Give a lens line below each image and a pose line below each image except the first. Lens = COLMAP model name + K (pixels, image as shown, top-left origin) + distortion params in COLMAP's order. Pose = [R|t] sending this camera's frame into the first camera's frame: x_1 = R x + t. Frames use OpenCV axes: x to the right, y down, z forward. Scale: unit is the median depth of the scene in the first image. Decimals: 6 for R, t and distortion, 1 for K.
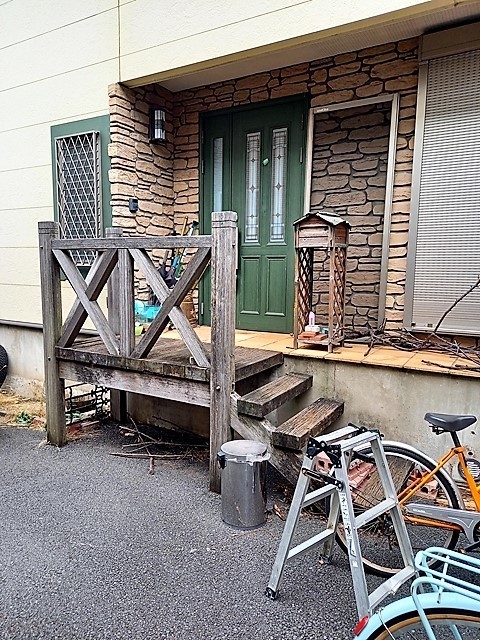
lens RADIAL K [[455.3, 0, 237.0], [0, 455.3, 320.7], [0, 0, 1]] dist [0.013404, 0.000835]
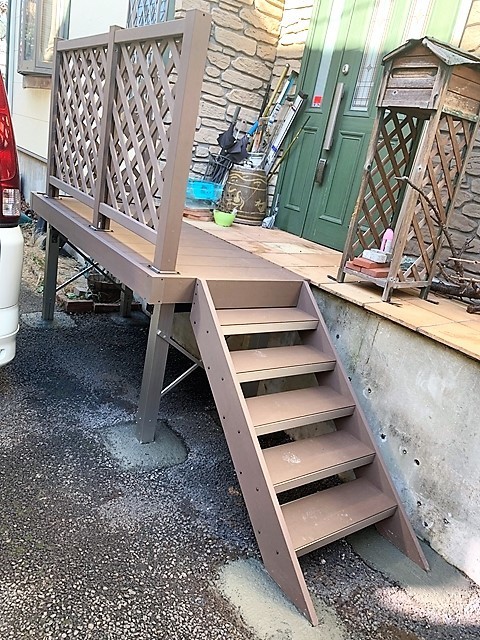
lens RADIAL K [[494.8, 0, 242.6], [0, 494.8, 322.2], [0, 0, 1]] dist [-0.016371, -0.003012]
pose [[0.901841, 0.278354, -0.330456, 0.197307], [-0.218733, 0.953706, 0.206400, 0.004625], [0.372610, -0.113858, 0.920977, 0.267617]]
